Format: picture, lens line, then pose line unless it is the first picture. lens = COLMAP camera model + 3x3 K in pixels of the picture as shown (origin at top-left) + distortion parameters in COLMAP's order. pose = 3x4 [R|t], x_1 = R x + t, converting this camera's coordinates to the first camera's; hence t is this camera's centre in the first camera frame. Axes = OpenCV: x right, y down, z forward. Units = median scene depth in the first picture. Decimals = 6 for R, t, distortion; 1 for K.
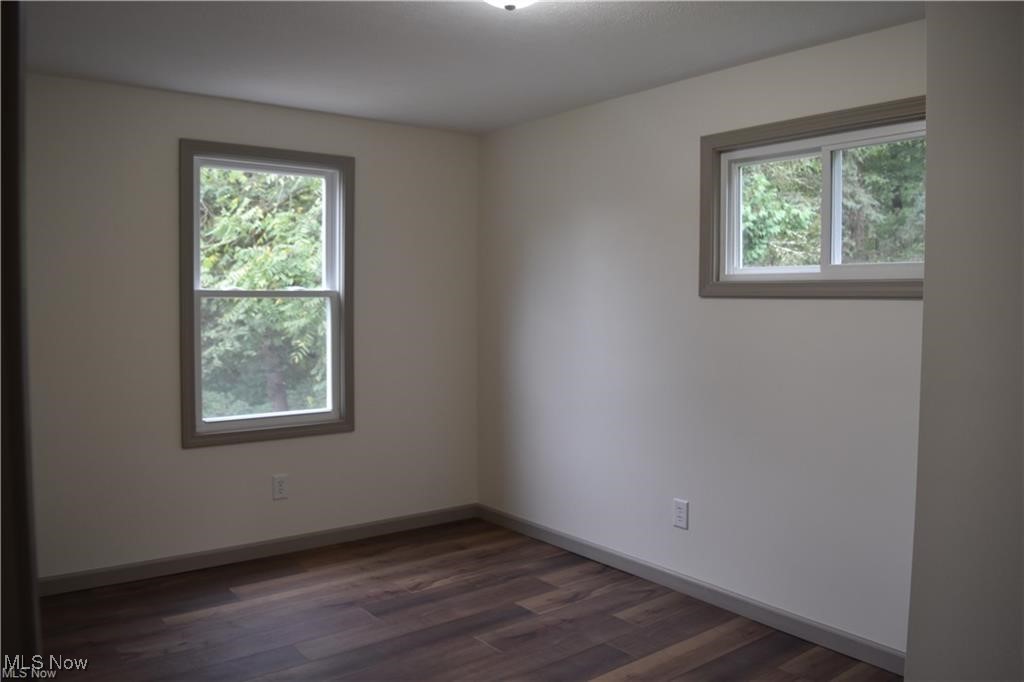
lens RADIAL K [[797.8, 0, 512.0], [0, 797.8, 341.0], [0, 0, 1]] dist [-0.079744, 0.009414]
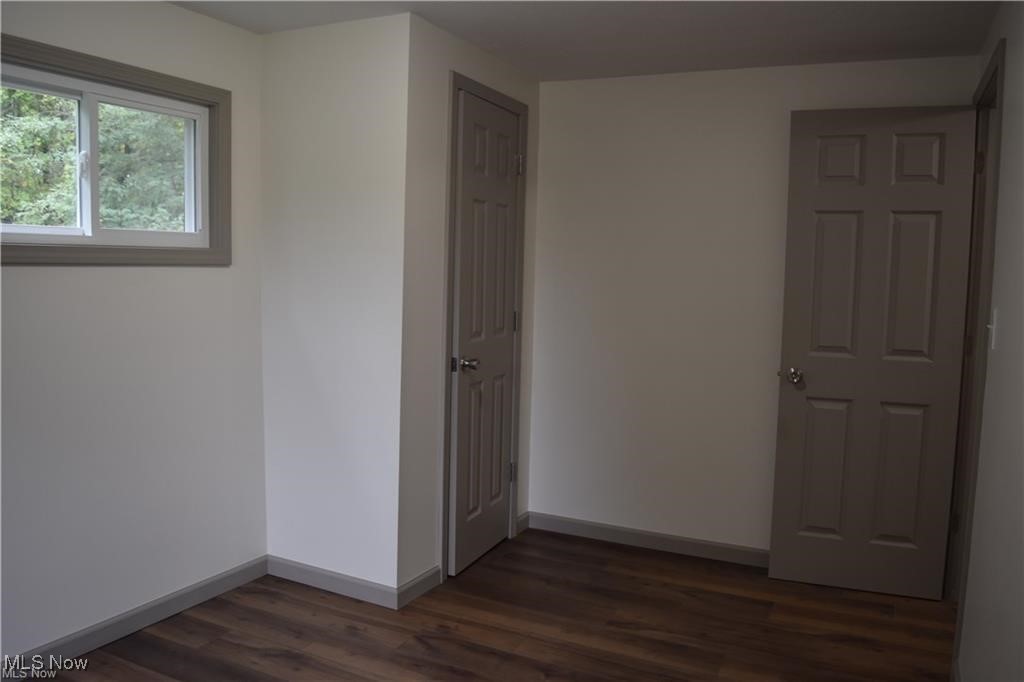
lens RADIAL K [[797.8, 0, 512.0], [0, 797.8, 341.0], [0, 0, 1]] dist [-0.079744, 0.009414]
pose [[-0.430530, -0.104712, 0.896482, -0.617599], [0.018360, 0.992026, 0.124689, -0.071520], [-0.902389, 0.070142, -0.425175, 0.963339]]
